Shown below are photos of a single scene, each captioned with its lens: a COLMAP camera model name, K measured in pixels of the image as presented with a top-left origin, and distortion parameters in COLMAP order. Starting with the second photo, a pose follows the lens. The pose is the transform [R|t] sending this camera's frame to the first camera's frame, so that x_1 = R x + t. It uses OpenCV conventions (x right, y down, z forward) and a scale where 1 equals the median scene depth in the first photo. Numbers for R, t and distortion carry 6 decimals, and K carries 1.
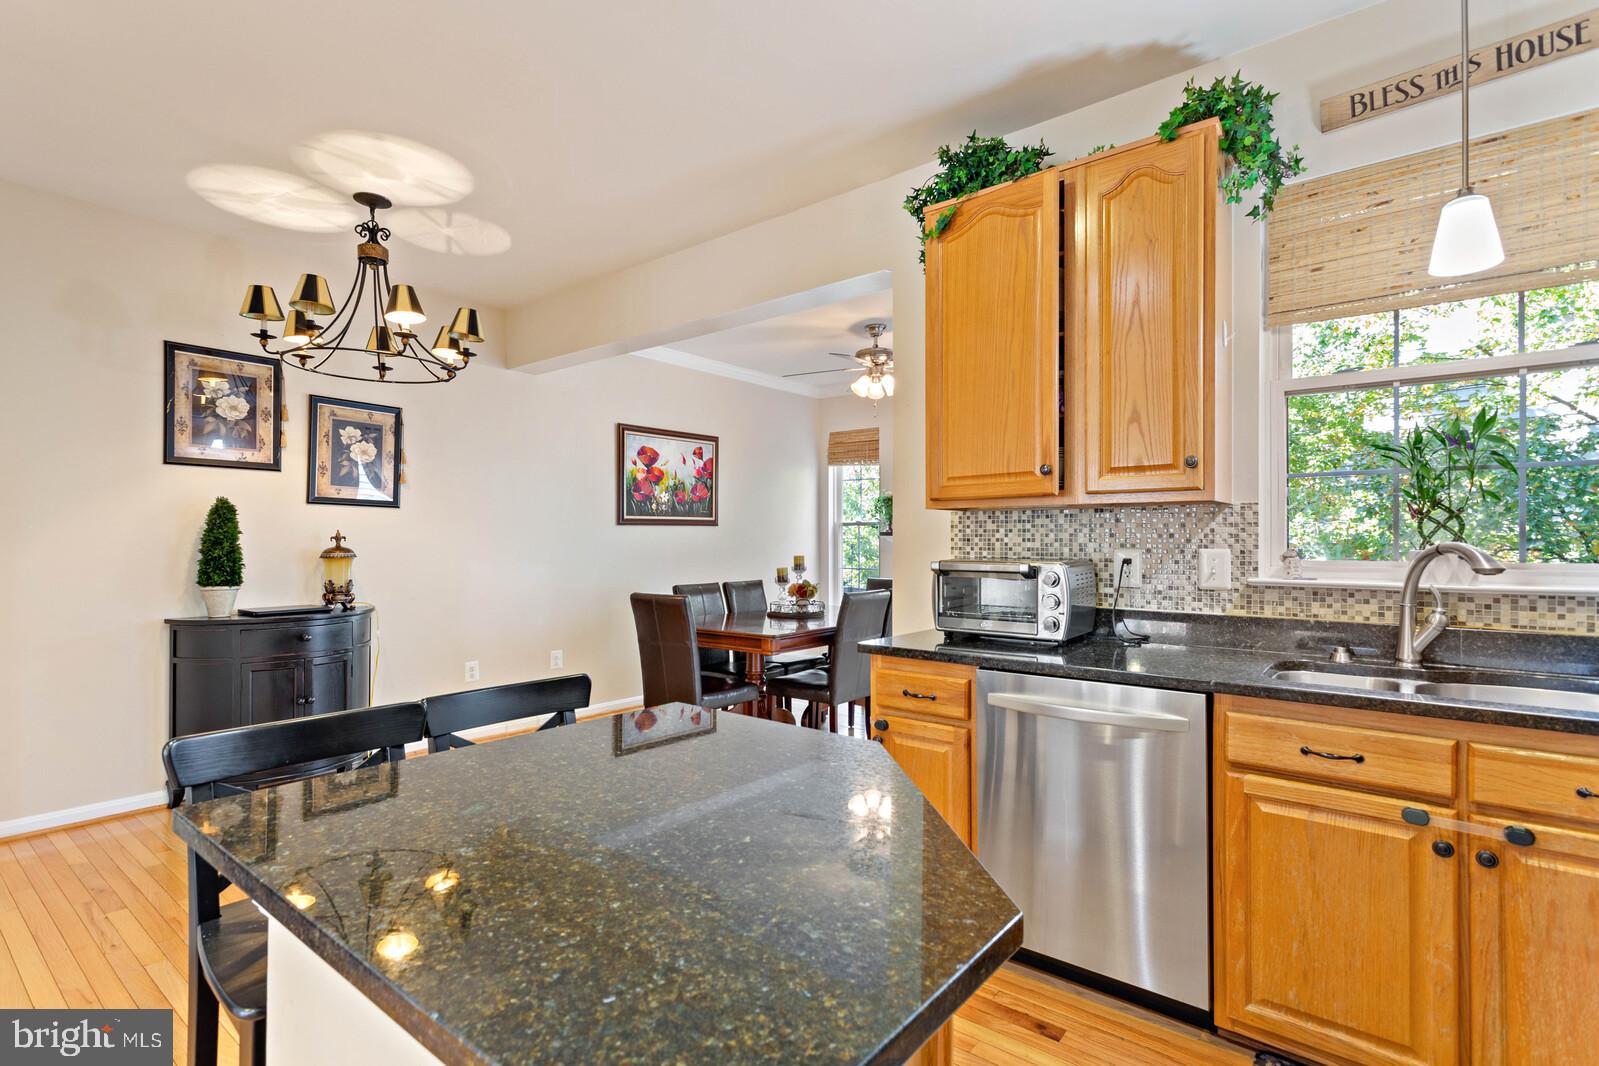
lens RADIAL K [[766.9, 0, 797.3], [0, 766.9, 526.3], [0, 0, 1]] dist [0.003326, 0.001009]
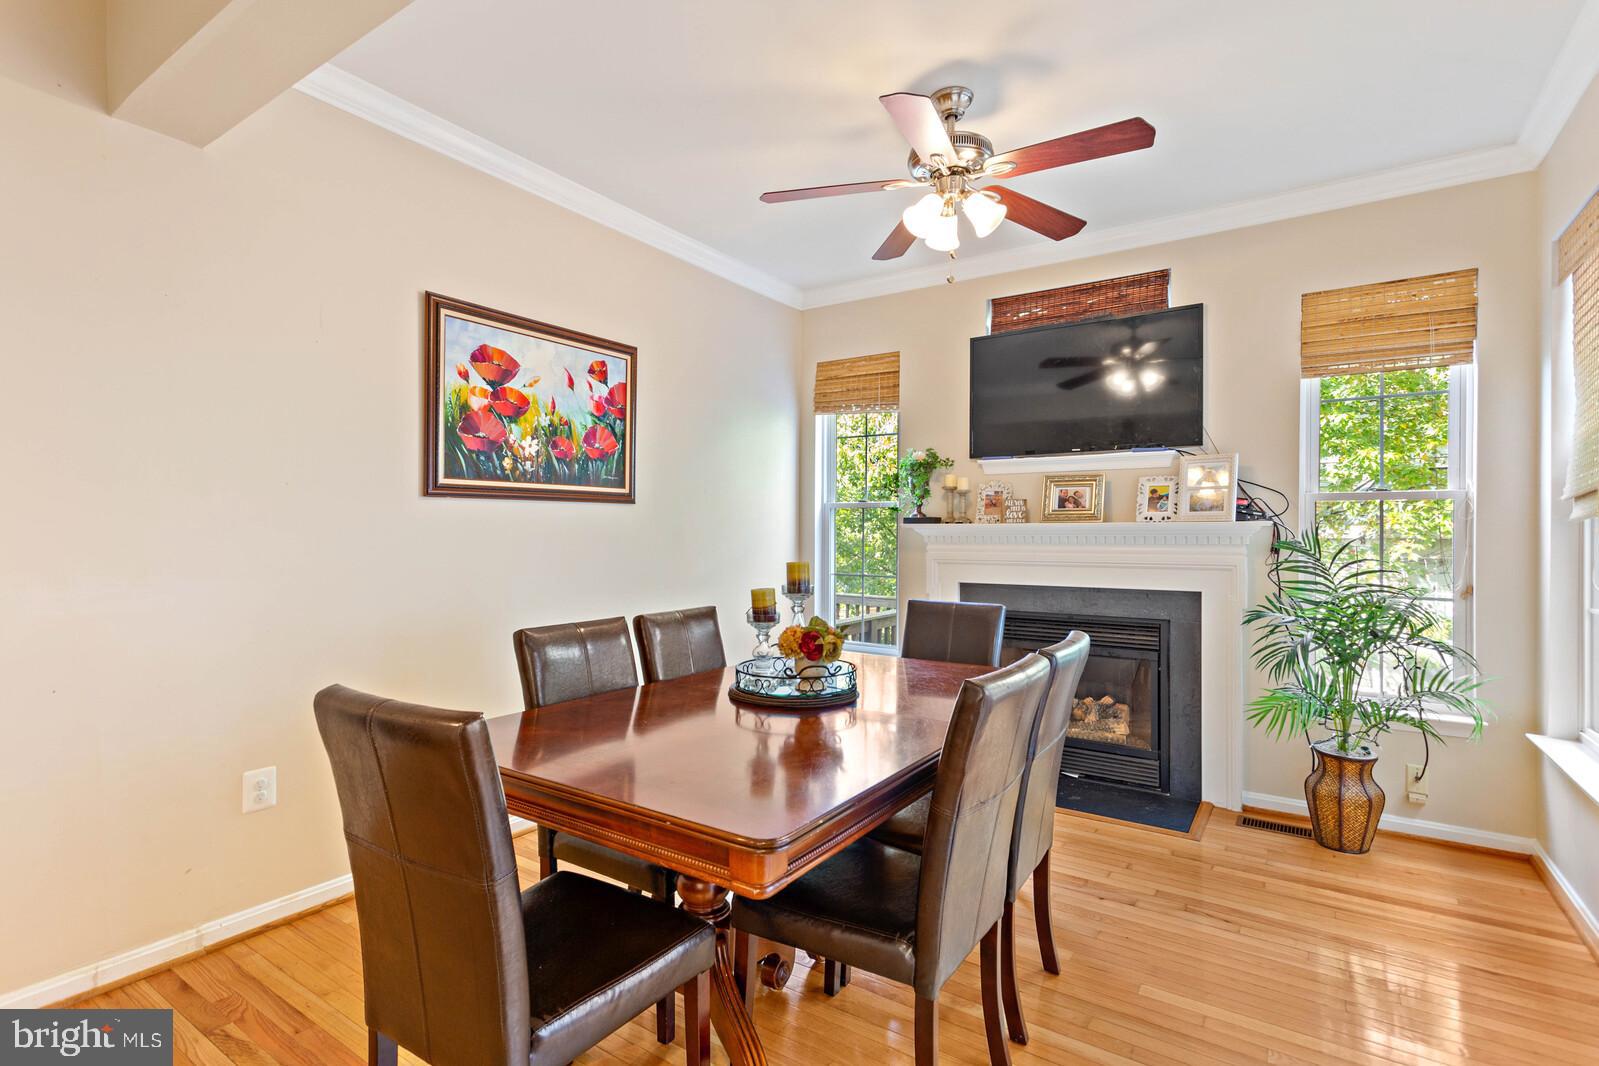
lens RADIAL K [[766.9, 0, 797.3], [0, 766.9, 526.3], [0, 0, 1]] dist [0.003326, 0.001009]
pose [[0.997027, 0.007464, 0.076695, -0.035805], [-0.008357, 0.999901, 0.011336, 0.011784], [-0.076602, -0.011944, 0.996990, 0.565493]]
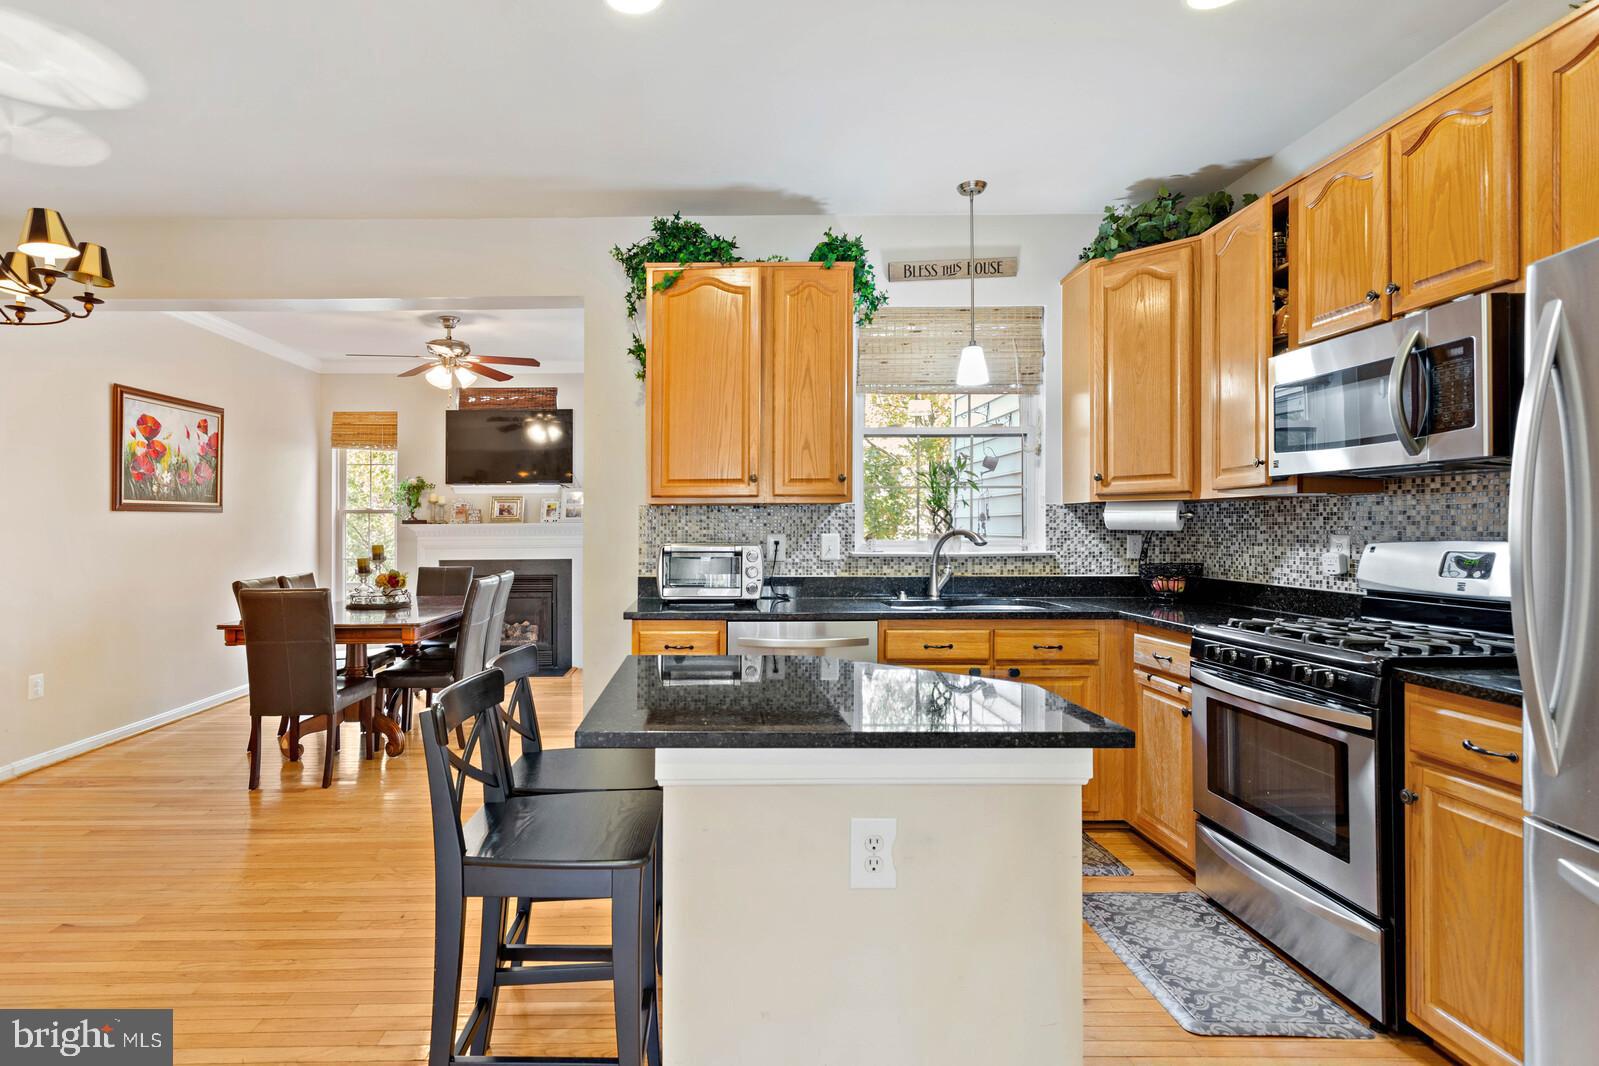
lens RADIAL K [[798.6, 0, 714.3], [0, 798.6, 508.3], [0, 0, 1]] dist [0.003837, 0.000804]
pose [[0.781223, 0.012488, 0.624127, -0.309490], [-0.008354, 0.999919, -0.009551, -0.001984], [-0.624196, 0.002247, 0.781265, -0.048678]]
